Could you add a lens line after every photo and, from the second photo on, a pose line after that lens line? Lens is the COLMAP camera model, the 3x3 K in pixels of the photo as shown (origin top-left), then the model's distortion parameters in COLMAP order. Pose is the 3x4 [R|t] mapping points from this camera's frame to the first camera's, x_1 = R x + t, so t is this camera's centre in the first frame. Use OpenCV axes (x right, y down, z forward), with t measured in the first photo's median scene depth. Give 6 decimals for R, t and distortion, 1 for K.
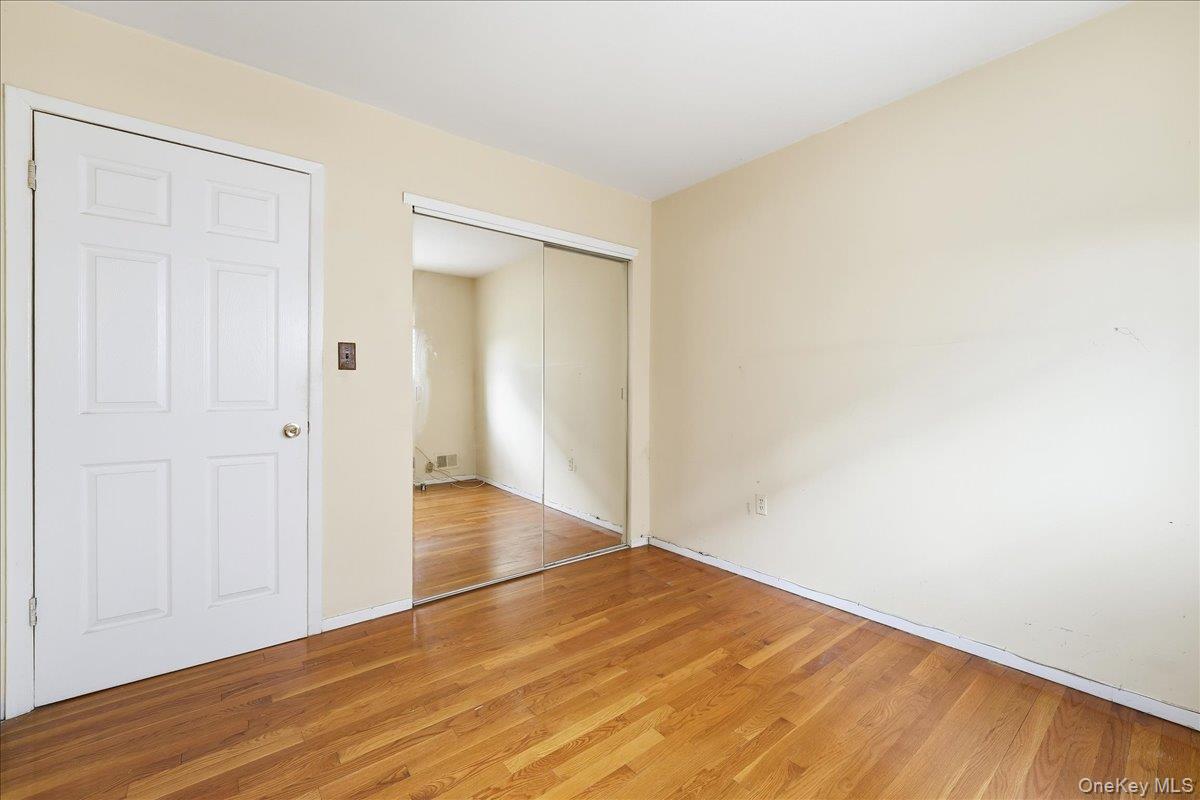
lens RADIAL K [[489.3, 0, 617.1], [0, 489.3, 383.6], [0, 0, 1]] dist [-0.014709, 0.000135]
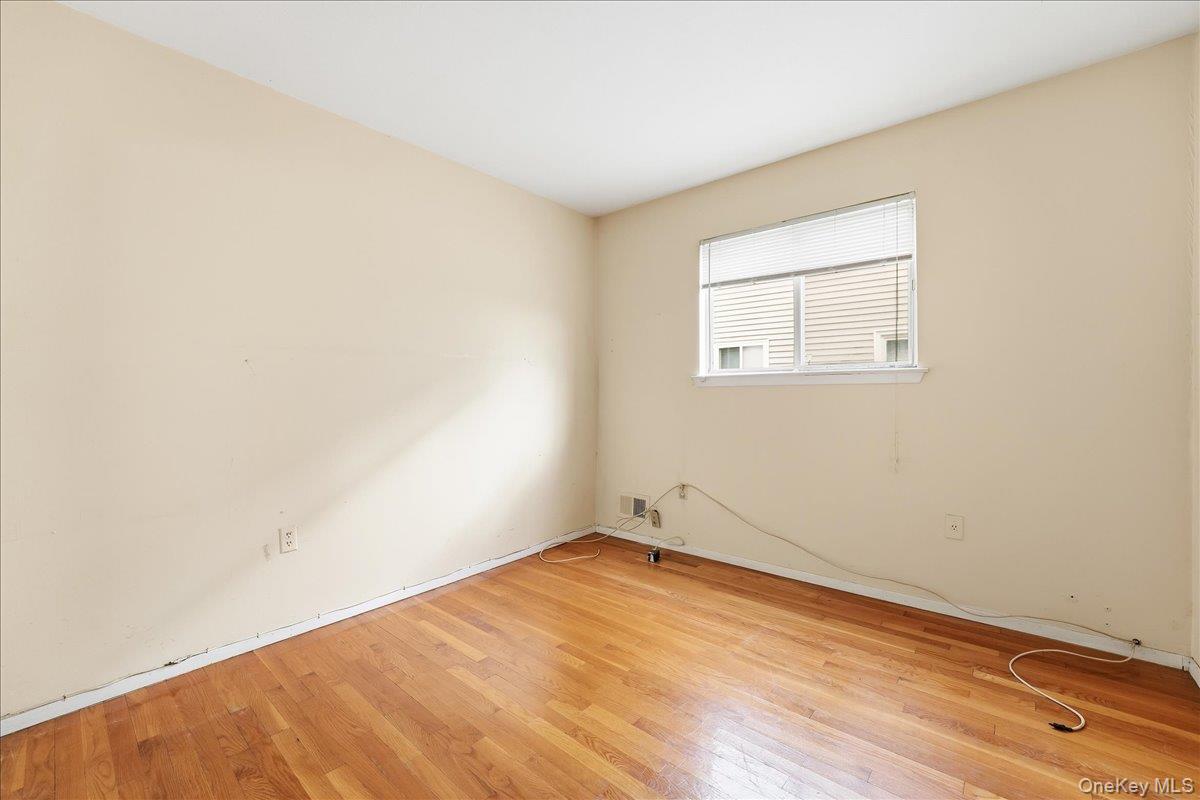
lens RADIAL K [[490.5, 0, 599.4], [0, 490.5, 392.1], [0, 0, 1]] dist [-0.021122, -0.000037]
pose [[-0.161342, -0.006501, 0.986877, -0.605949], [-0.004618, 0.999972, 0.005832, 0.011859], [-0.986888, -0.003616, -0.161368, 0.718443]]
